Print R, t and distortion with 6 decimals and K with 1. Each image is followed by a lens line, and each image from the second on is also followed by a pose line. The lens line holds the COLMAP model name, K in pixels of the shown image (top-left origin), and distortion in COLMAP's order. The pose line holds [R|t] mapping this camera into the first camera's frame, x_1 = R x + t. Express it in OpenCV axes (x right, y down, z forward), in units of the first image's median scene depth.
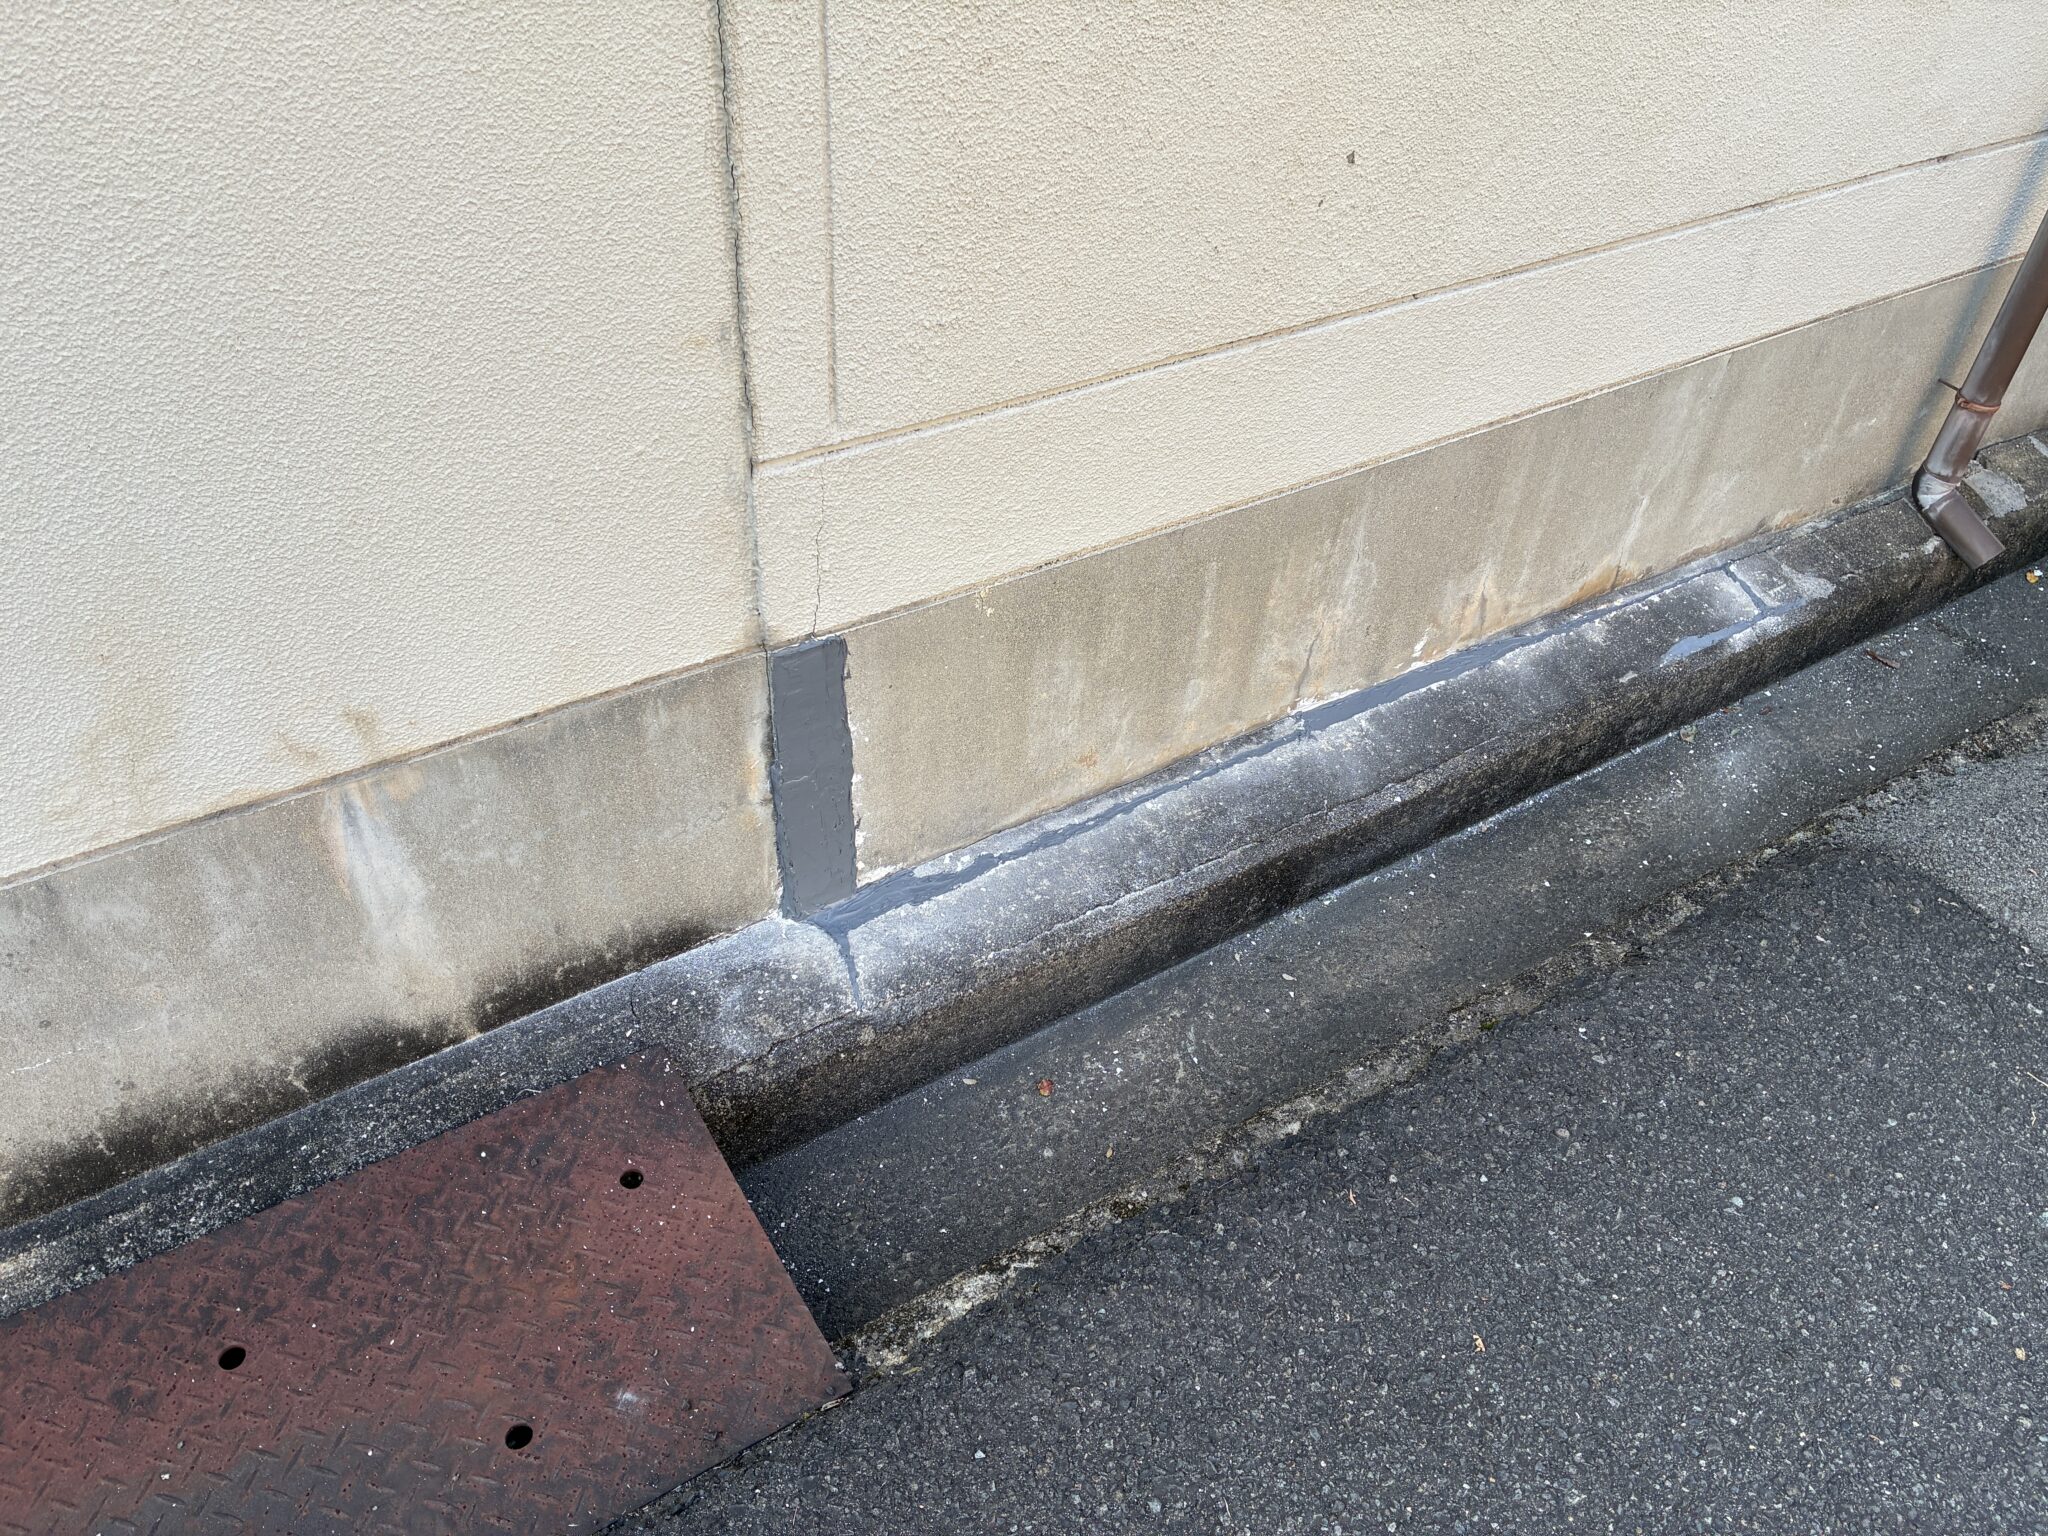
lens RADIAL K [[1616.7, 0, 1031.3], [0, 1616.7, 768.1], [0, 0, 1]] dist [0.074598, -0.108641]
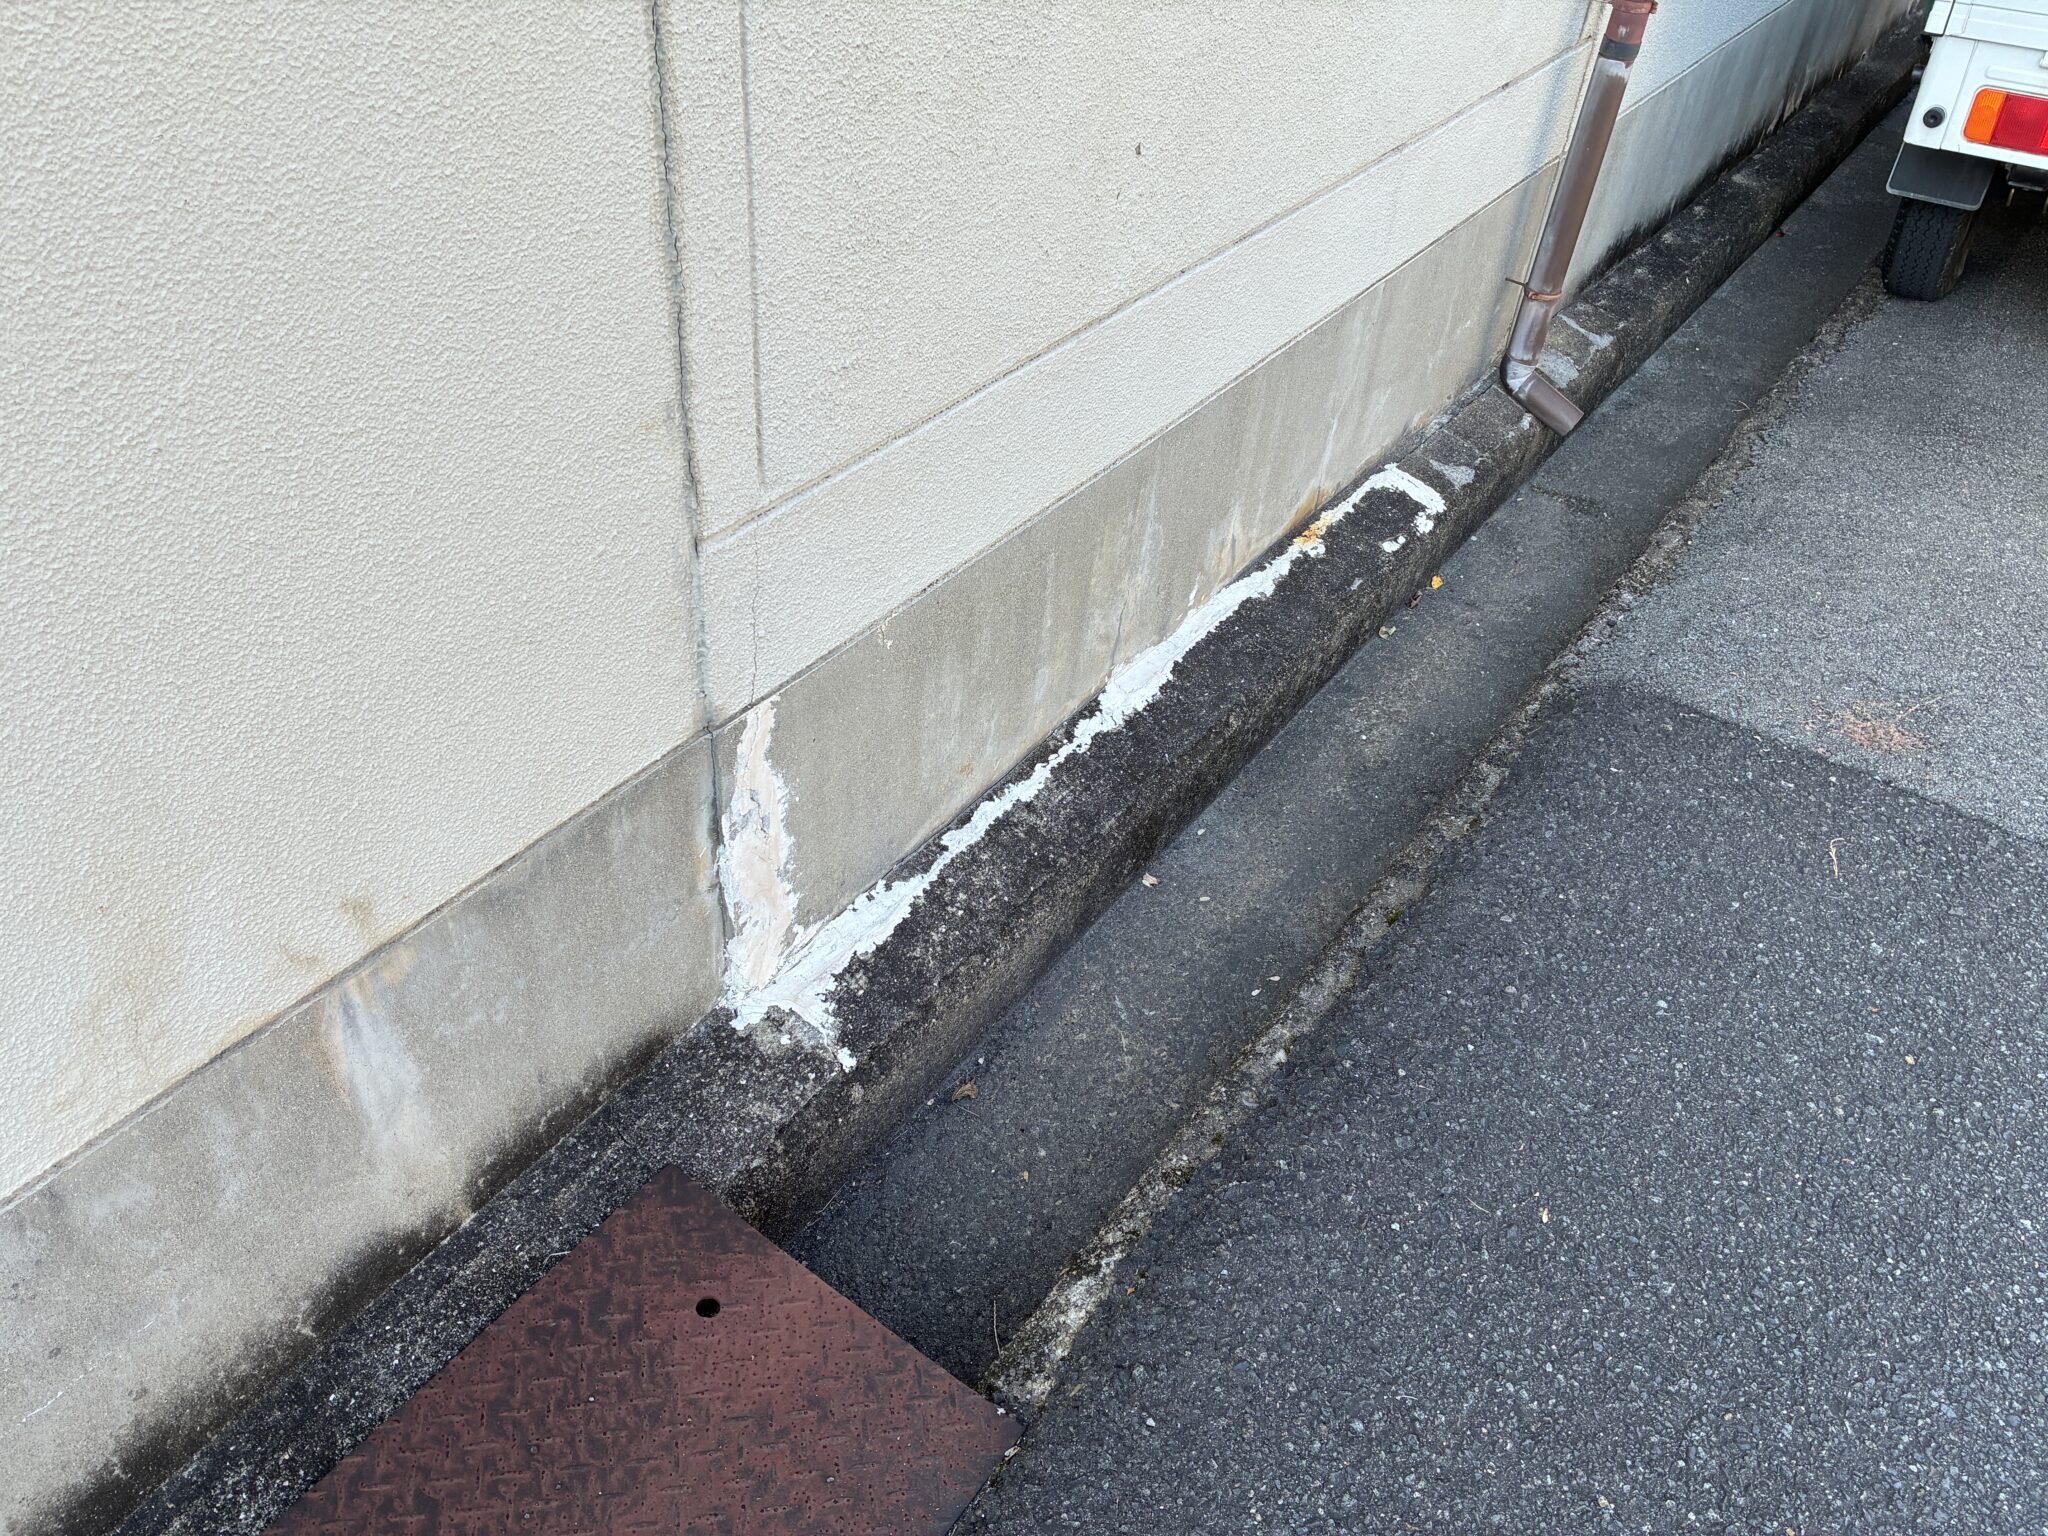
lens RADIAL K [[1616.7, 0, 1031.3], [0, 1616.7, 768.1], [0, 0, 1]] dist [0.074598, -0.108641]
pose [[0.923886, -0.233880, 0.302877, -0.294941], [0.230656, 0.971904, 0.046912, -0.055016], [-0.305339, 0.026519, 0.951874, 0.034081]]
